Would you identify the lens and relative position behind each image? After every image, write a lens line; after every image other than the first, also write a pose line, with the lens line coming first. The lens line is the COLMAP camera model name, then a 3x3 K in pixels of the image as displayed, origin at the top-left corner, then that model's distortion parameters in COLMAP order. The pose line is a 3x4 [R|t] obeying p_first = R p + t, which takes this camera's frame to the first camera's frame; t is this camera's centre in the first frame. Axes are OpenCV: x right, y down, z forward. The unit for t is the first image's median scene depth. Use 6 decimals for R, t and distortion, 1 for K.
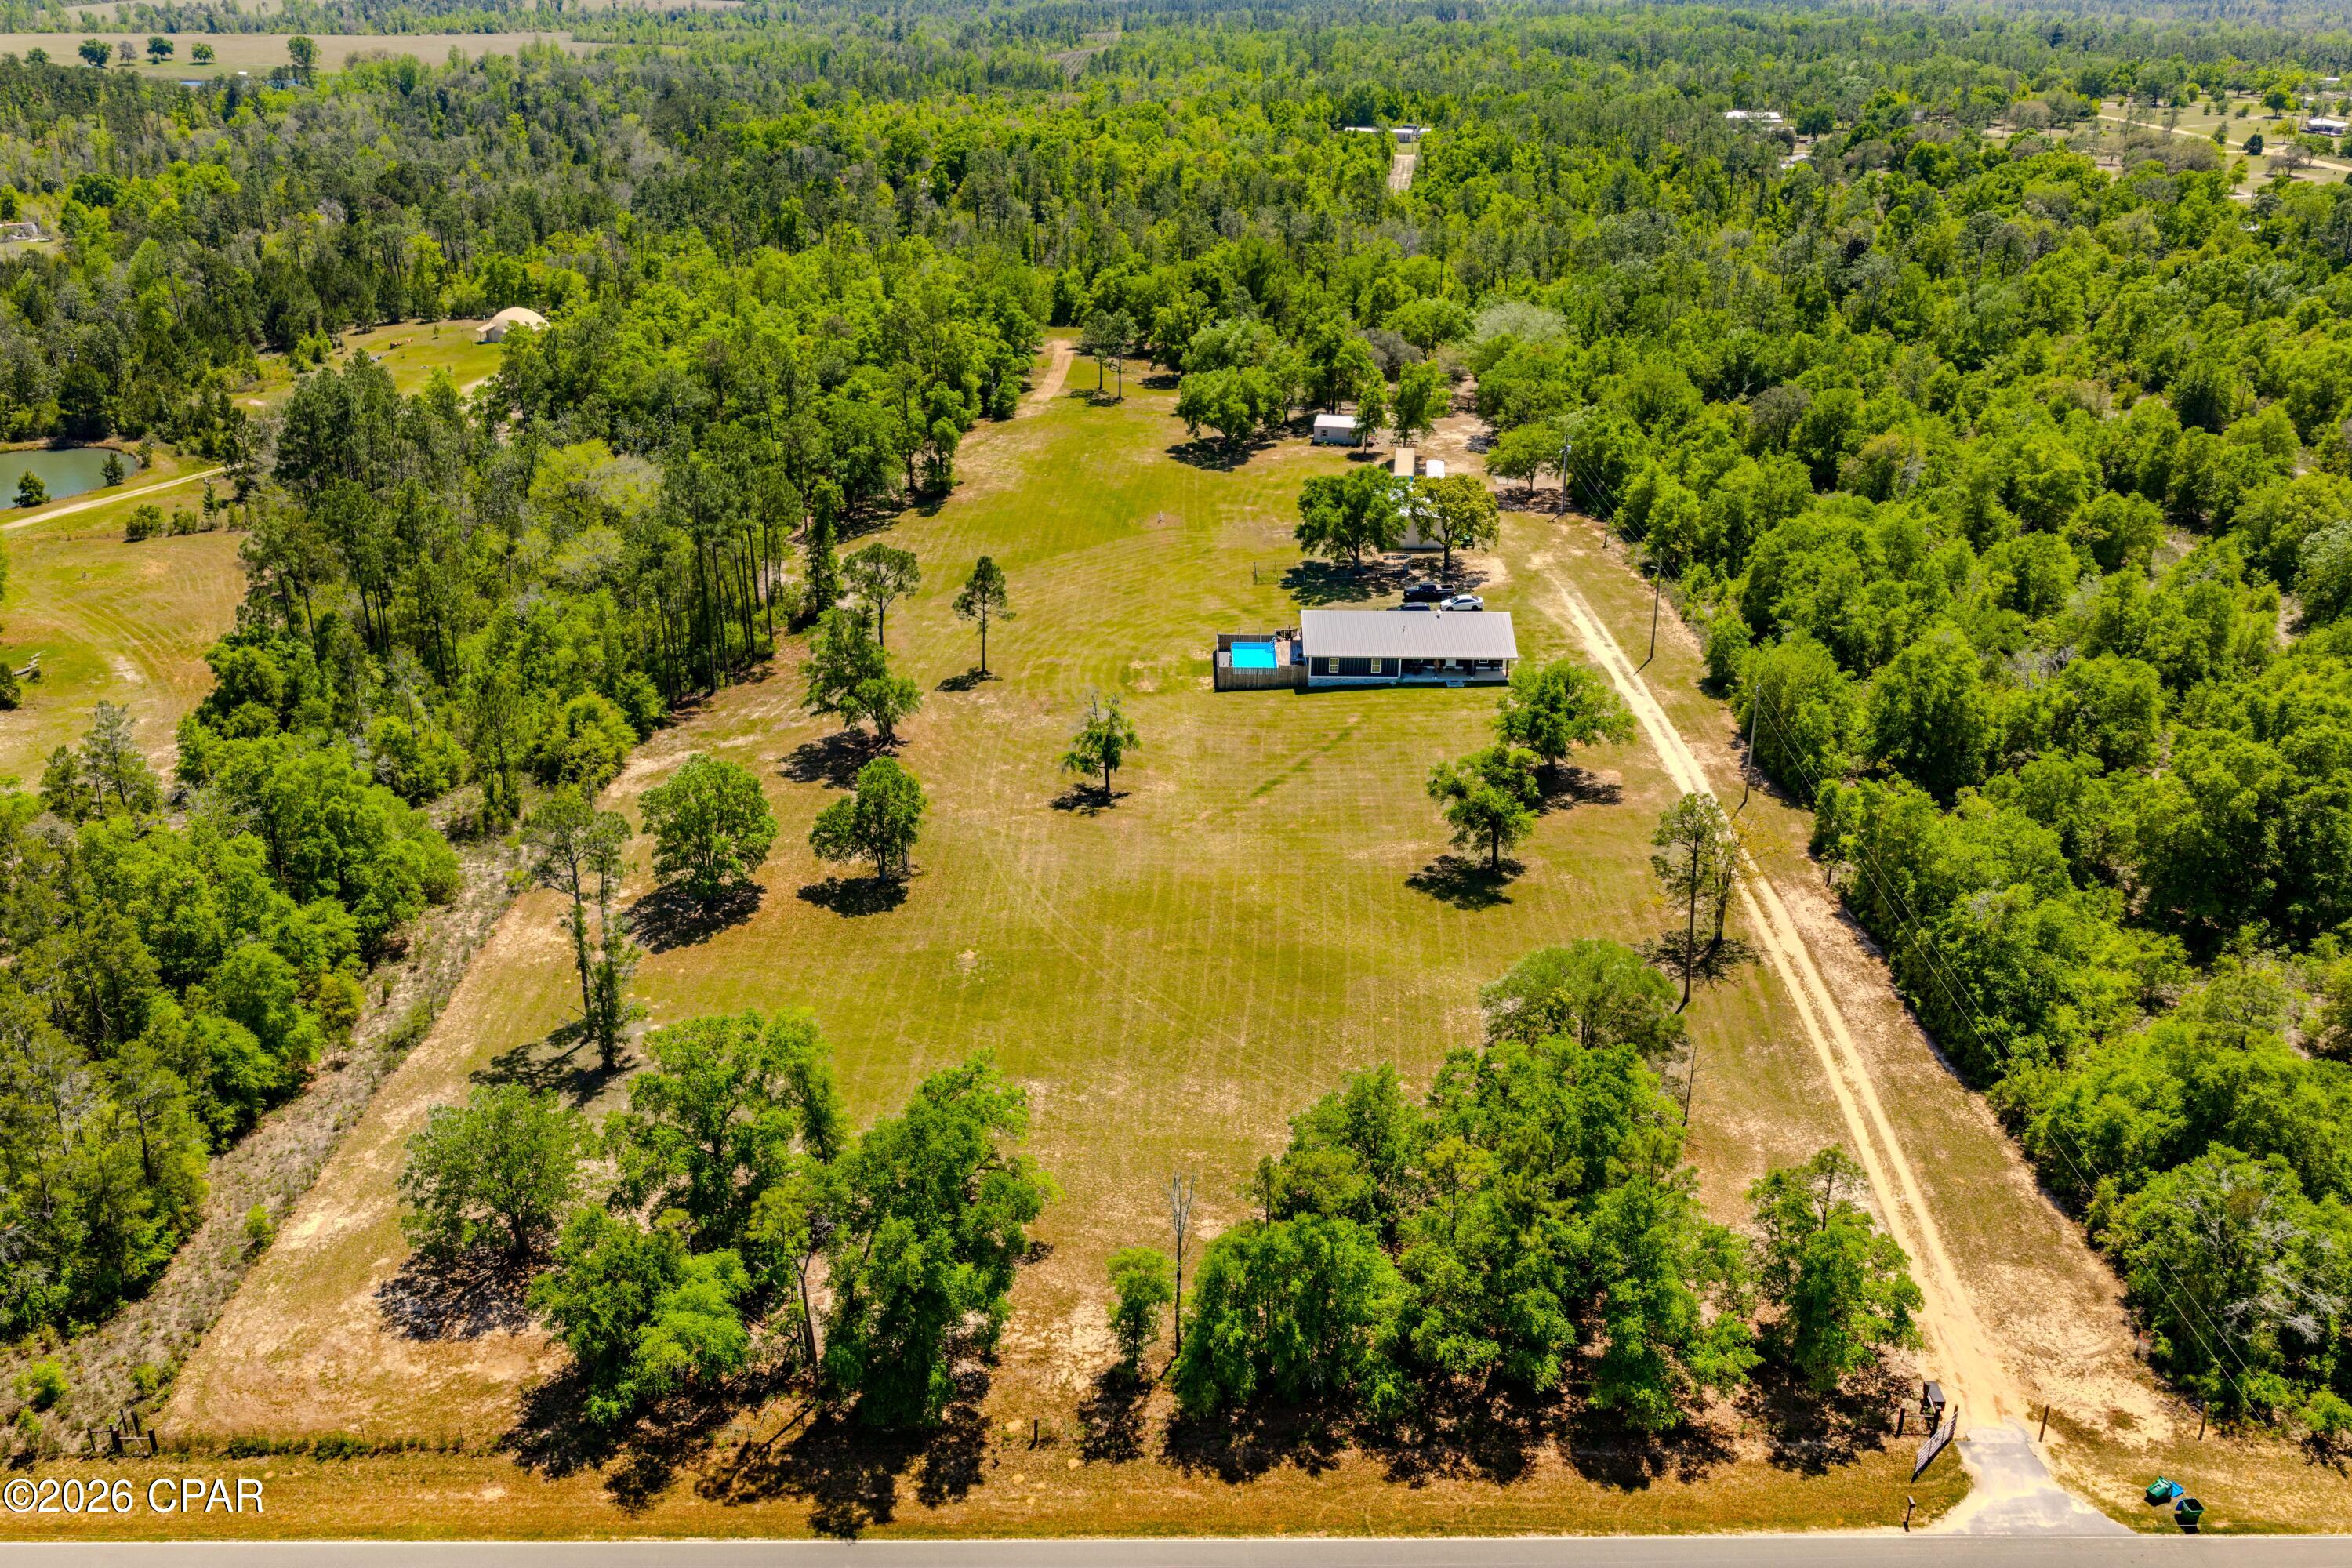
lens RADIAL K [[1950.9, 0, 1176.0], [0, 1950.9, 784.0], [0, 0, 1]] dist [0.005406, -0.007791]
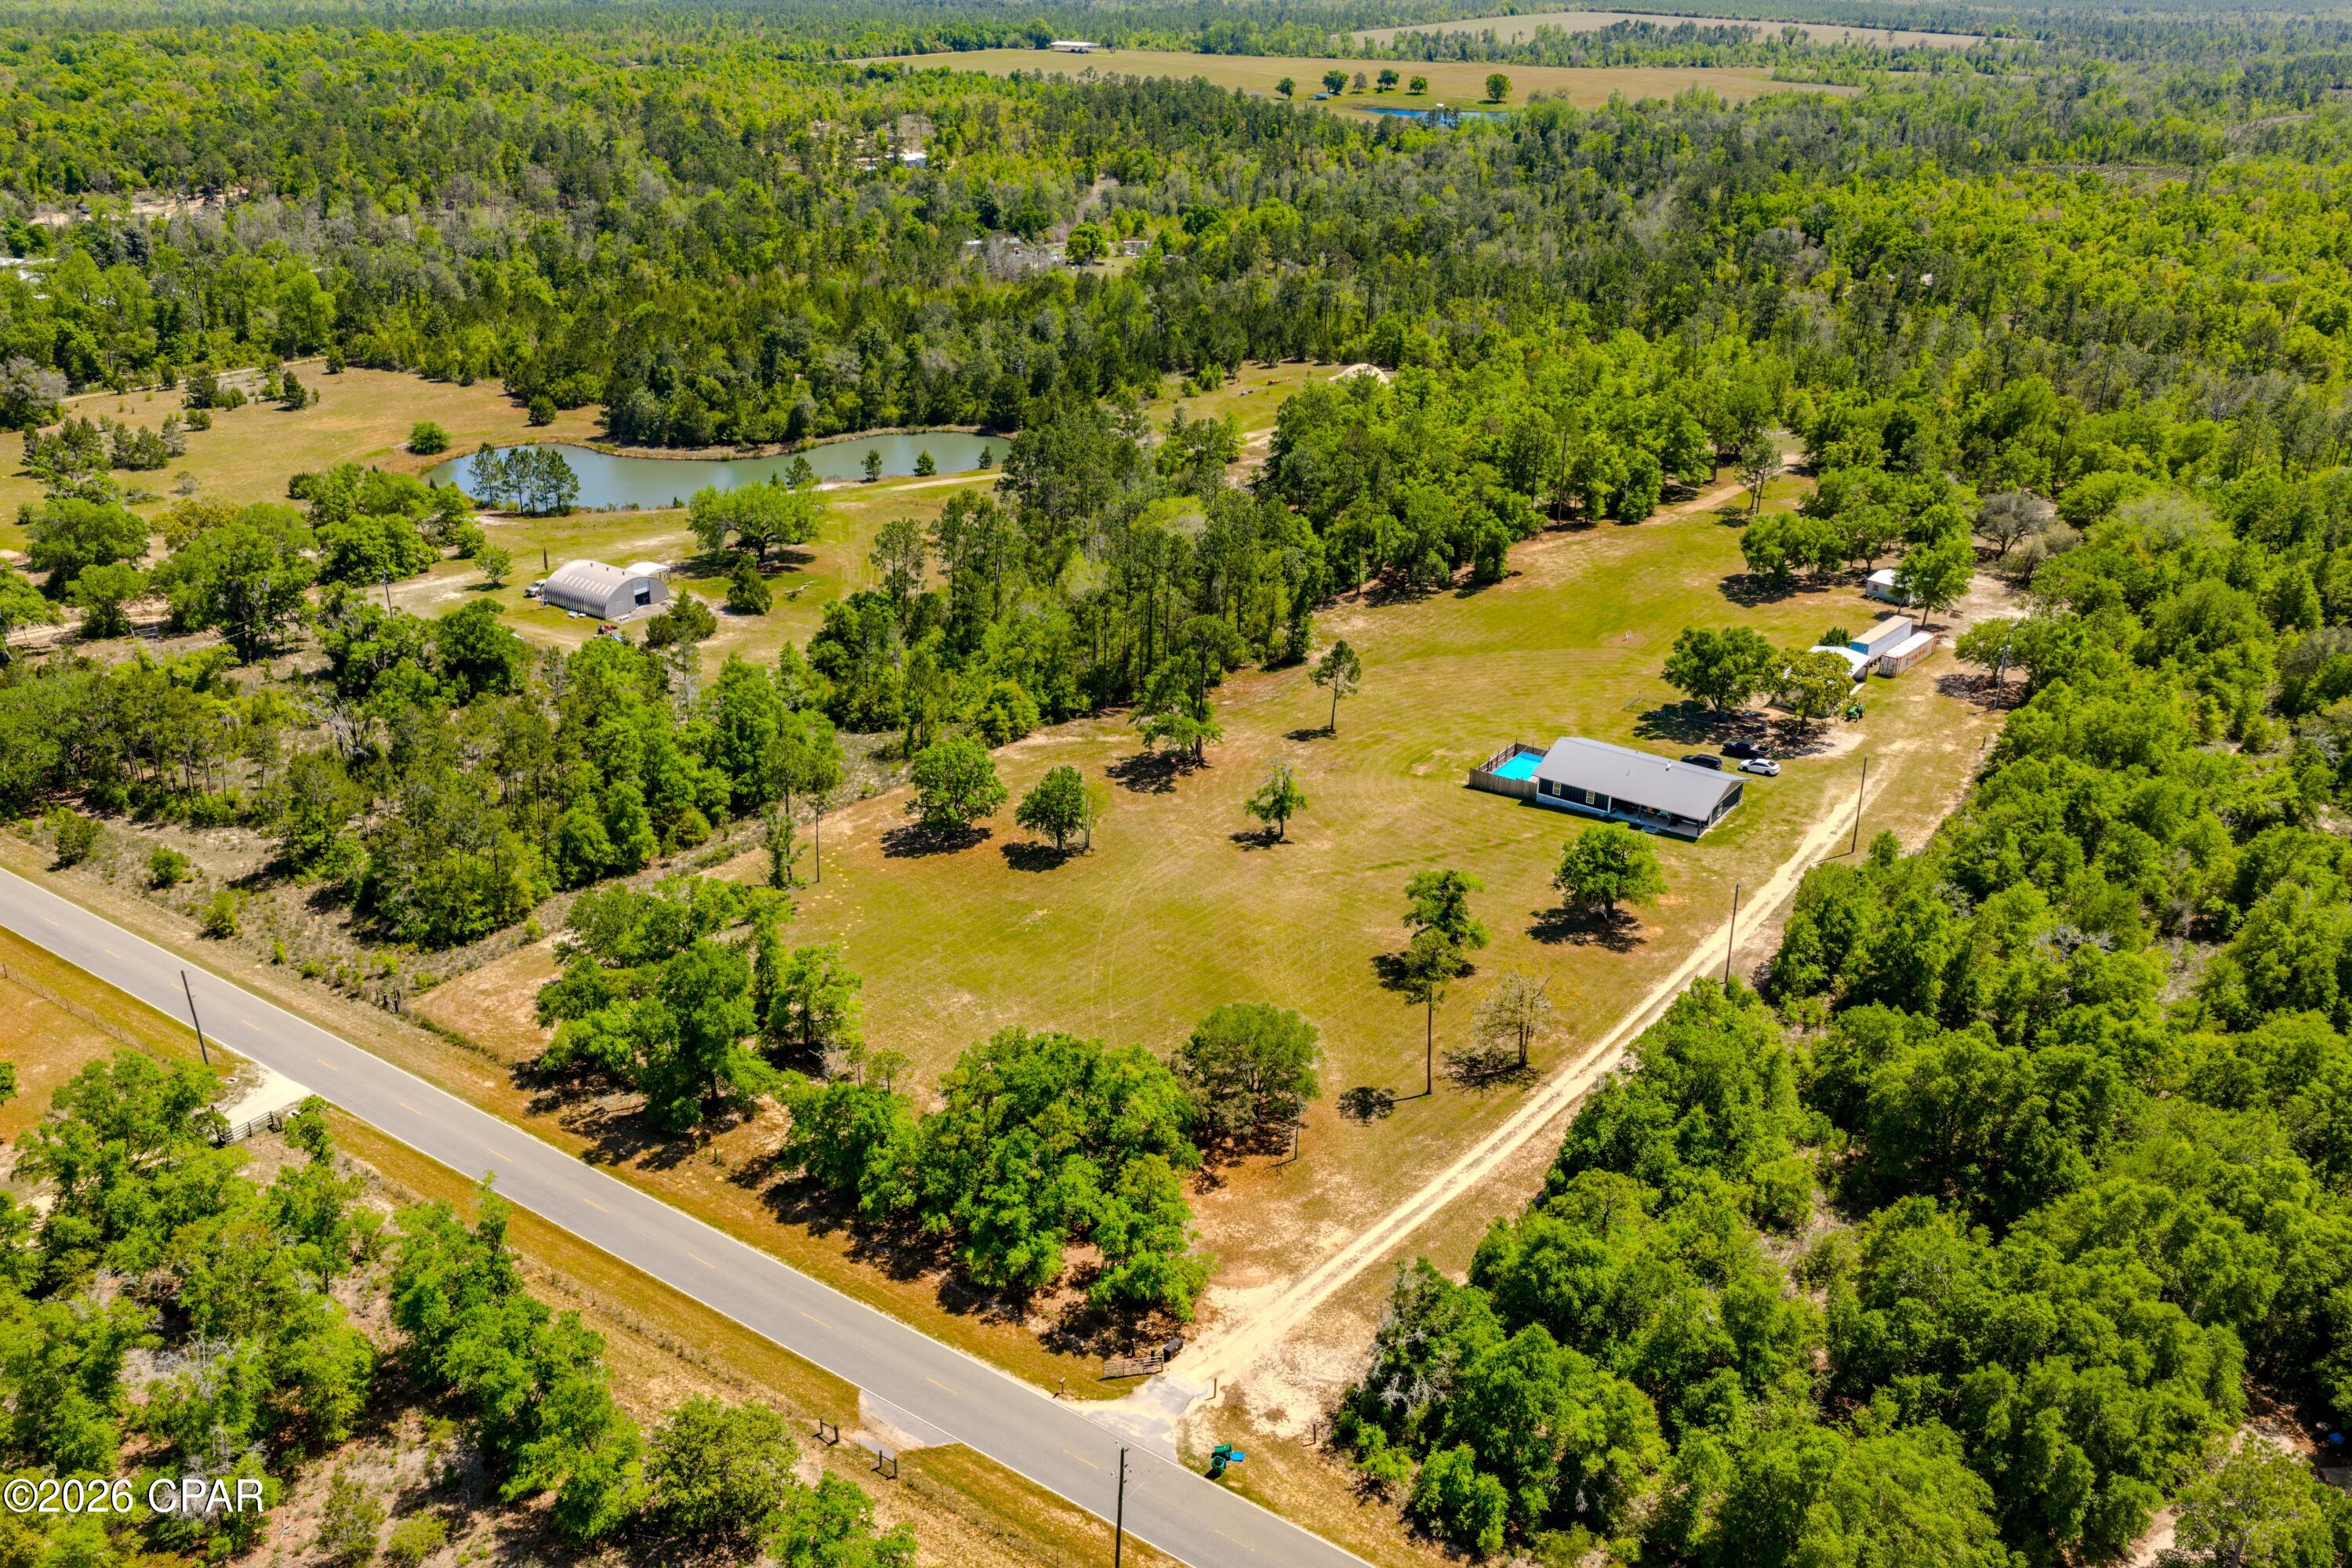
lens RADIAL K [[1950.9, 0, 1176.0], [0, 1950.9, 784.0], [0, 0, 1]] dist [0.005406, -0.007791]
pose [[0.814941, 0.232093, -0.531040, 1.054048], [-0.233996, 0.970070, 0.064879, -0.176155], [0.530204, 0.071389, 0.844859, -0.223530]]
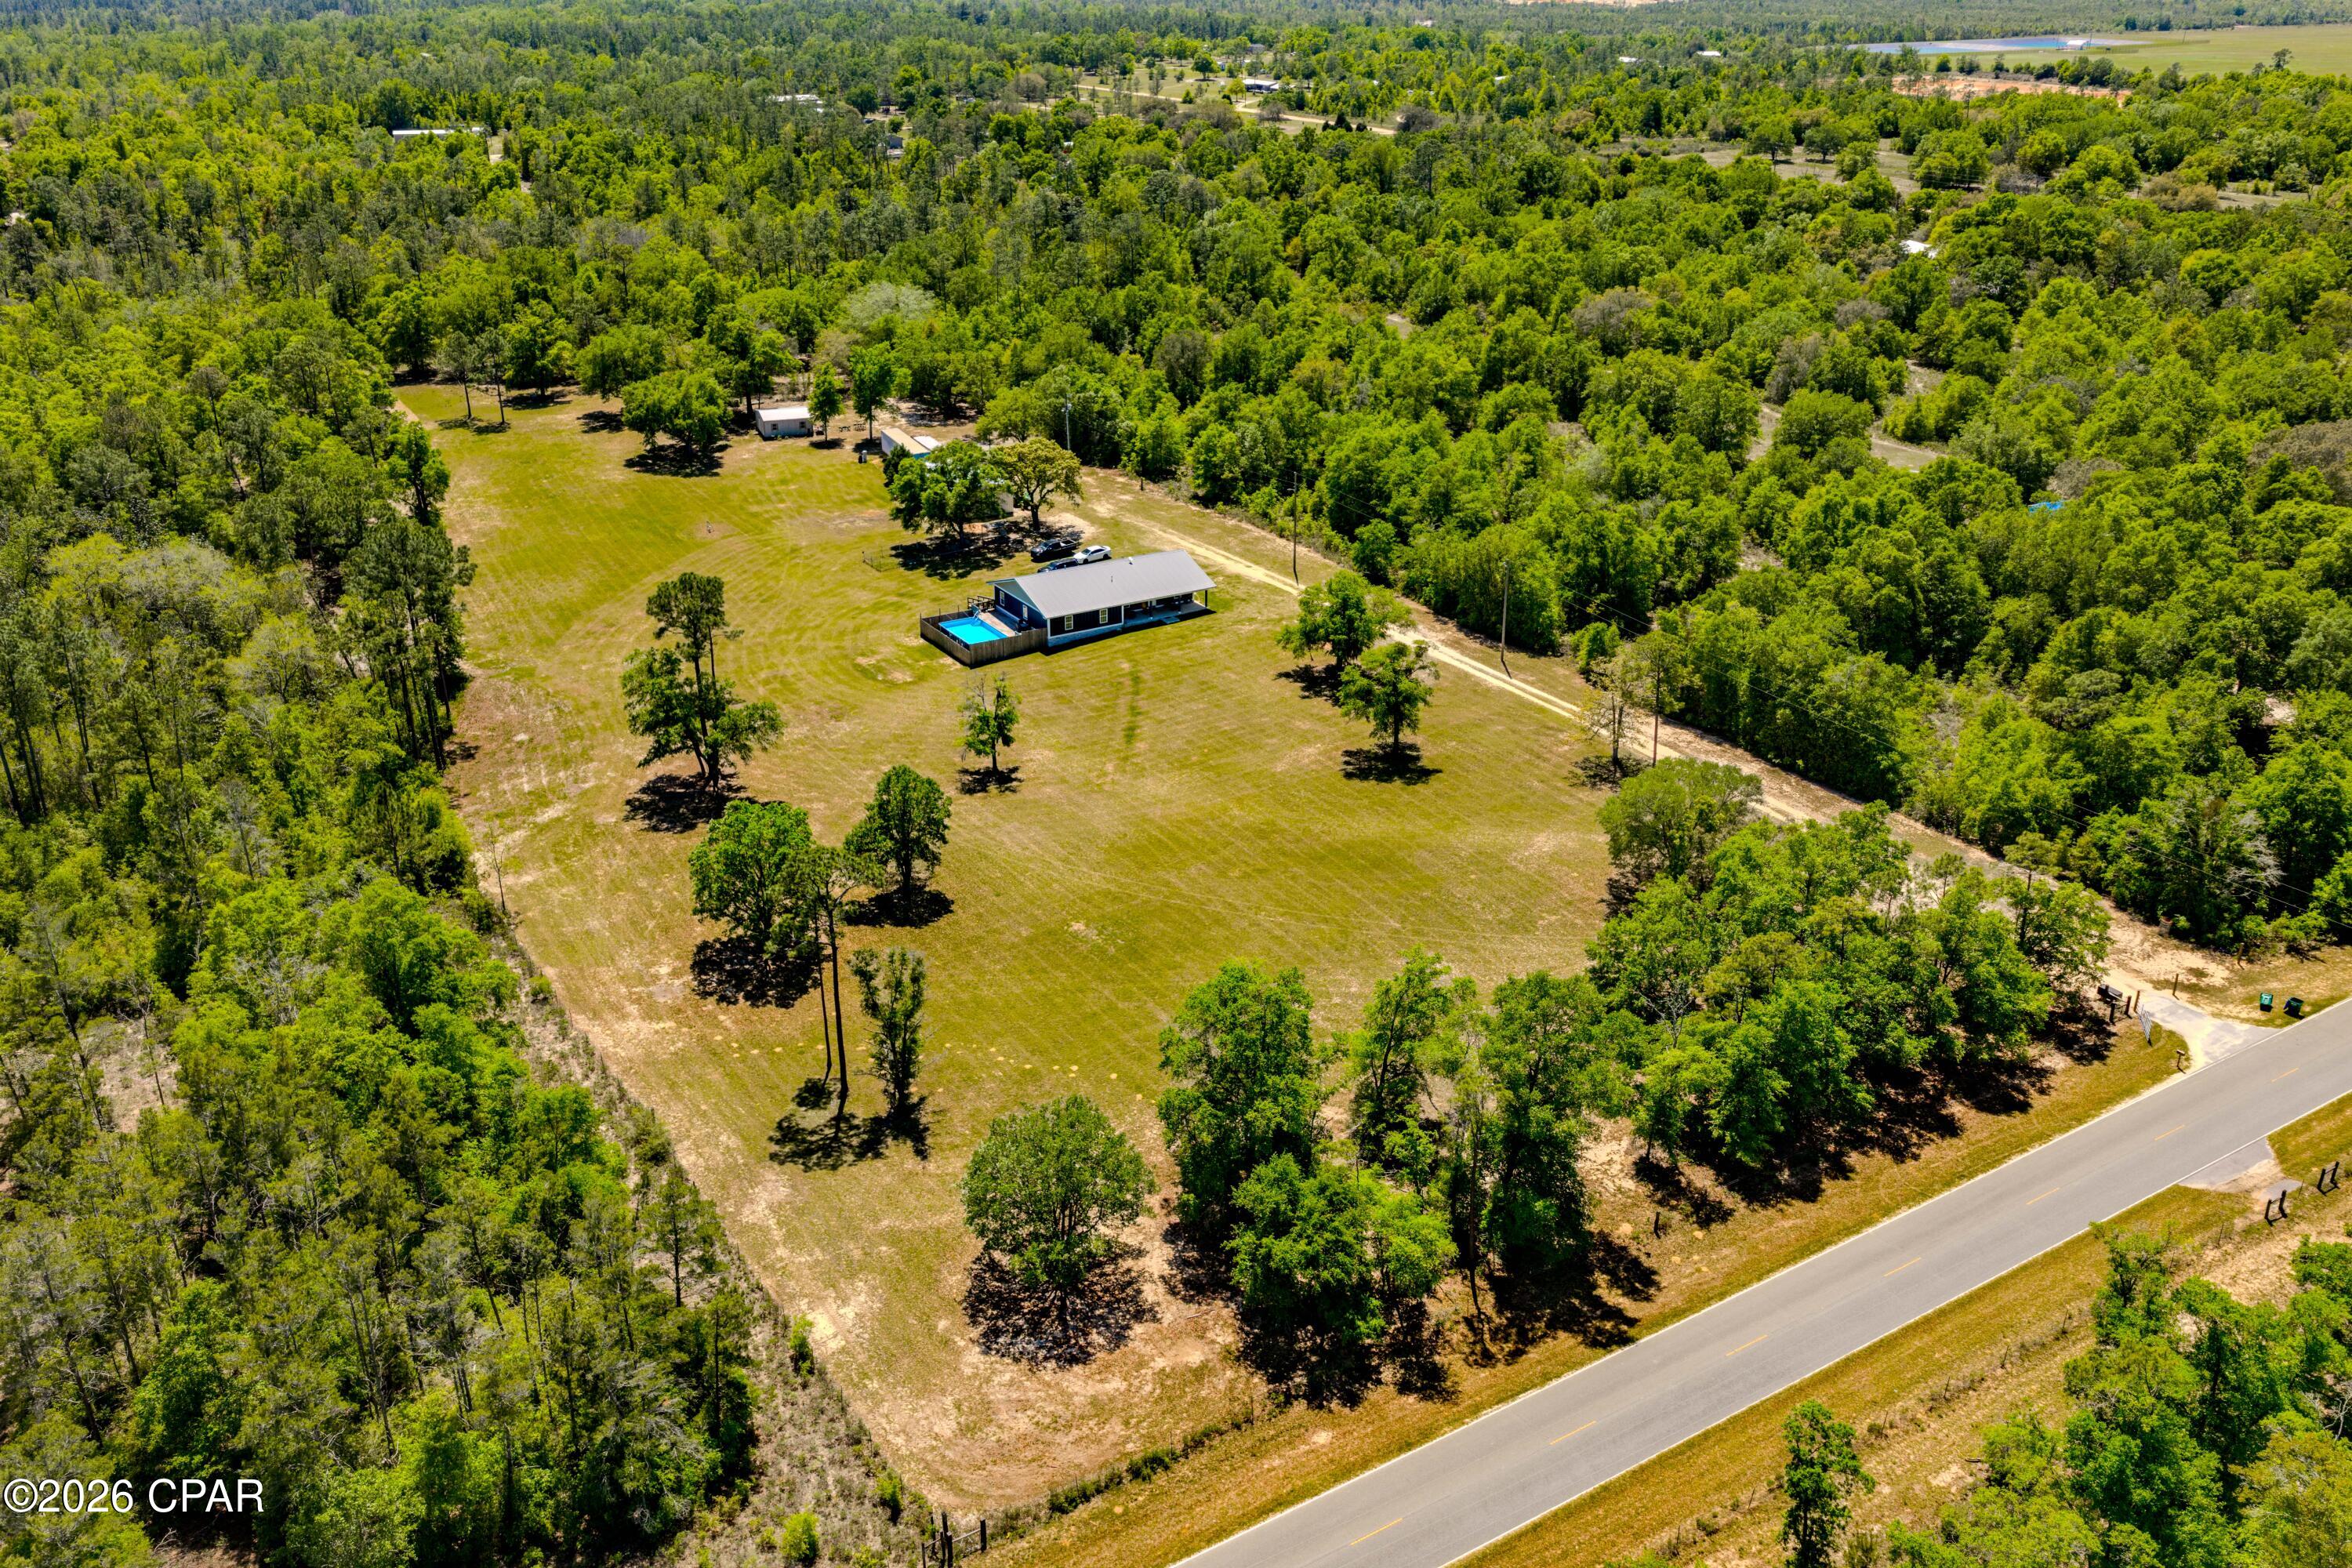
lens RADIAL K [[1950.9, 0, 1176.0], [0, 1950.9, 784.0], [0, 0, 1]] dist [0.005406, -0.007791]
pose [[0.848630, -0.214293, 0.483637, -0.820947], [0.211324, 0.975485, 0.061416, -0.057509], [-0.484942, 0.050085, 0.873111, 0.103251]]
